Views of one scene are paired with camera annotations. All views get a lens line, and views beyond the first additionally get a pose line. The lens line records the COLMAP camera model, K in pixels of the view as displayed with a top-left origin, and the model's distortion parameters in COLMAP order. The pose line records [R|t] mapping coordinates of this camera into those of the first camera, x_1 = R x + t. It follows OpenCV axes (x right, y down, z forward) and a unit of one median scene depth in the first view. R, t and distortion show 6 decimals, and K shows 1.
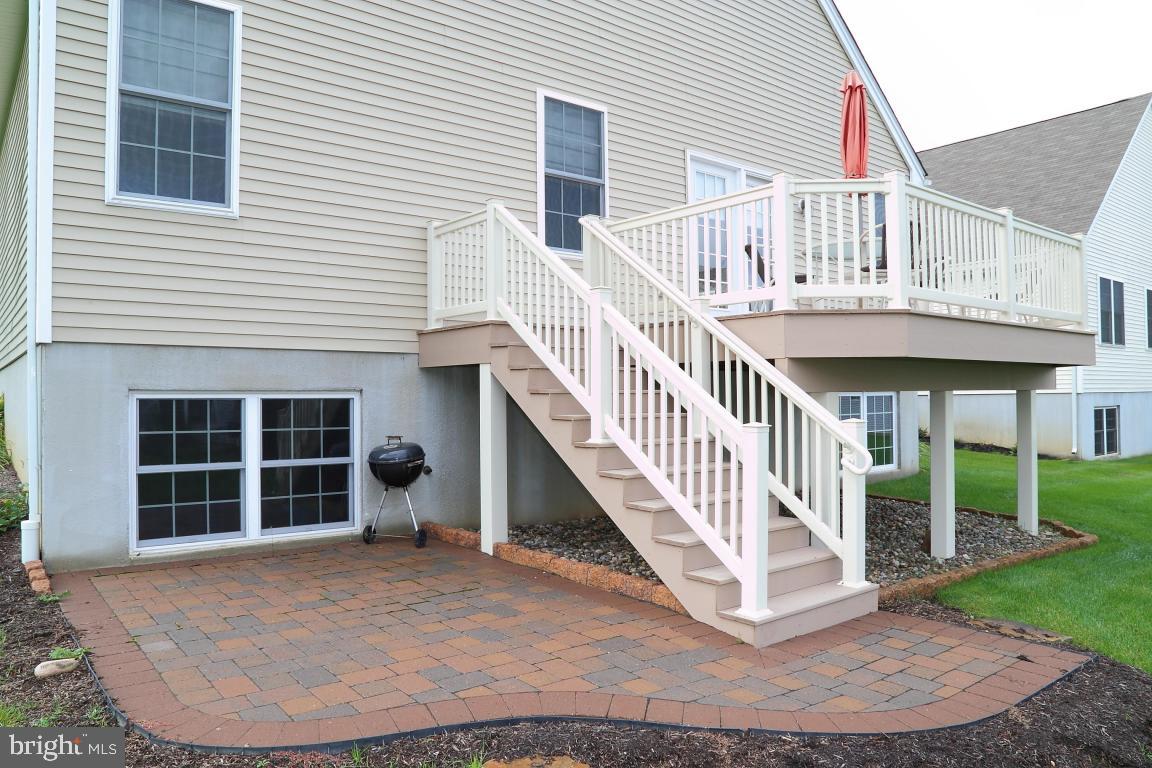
lens RADIAL K [[807.6, 0, 580.2], [0, 807.6, 382.1], [0, 0, 1]] dist [-0.061672, 0.002293]
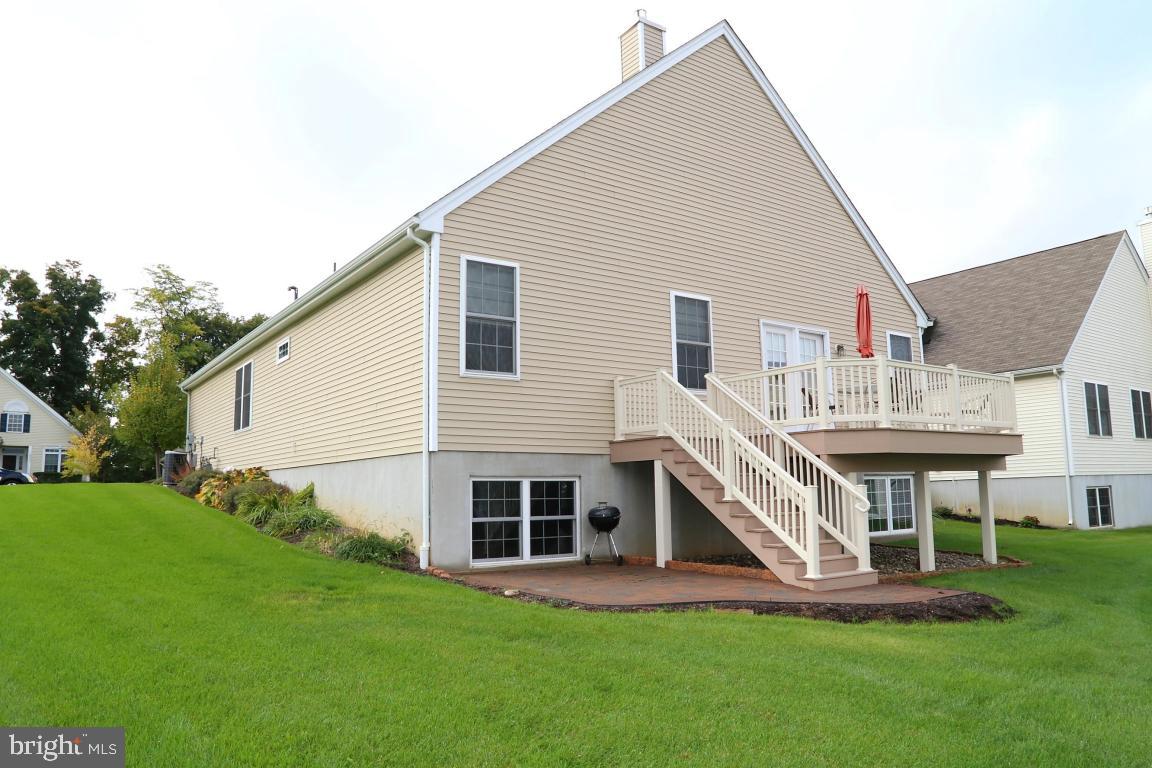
lens RADIAL K [[807.6, 0, 602.3], [0, 807.6, 393.8], [0, 0, 1]] dist [-0.061672, 0.002293]
pose [[0.999268, -0.015263, -0.035077, -0.168728], [0.011559, 0.994566, -0.103467, 0.014864], [0.036466, 0.102986, 0.994014, -0.764974]]
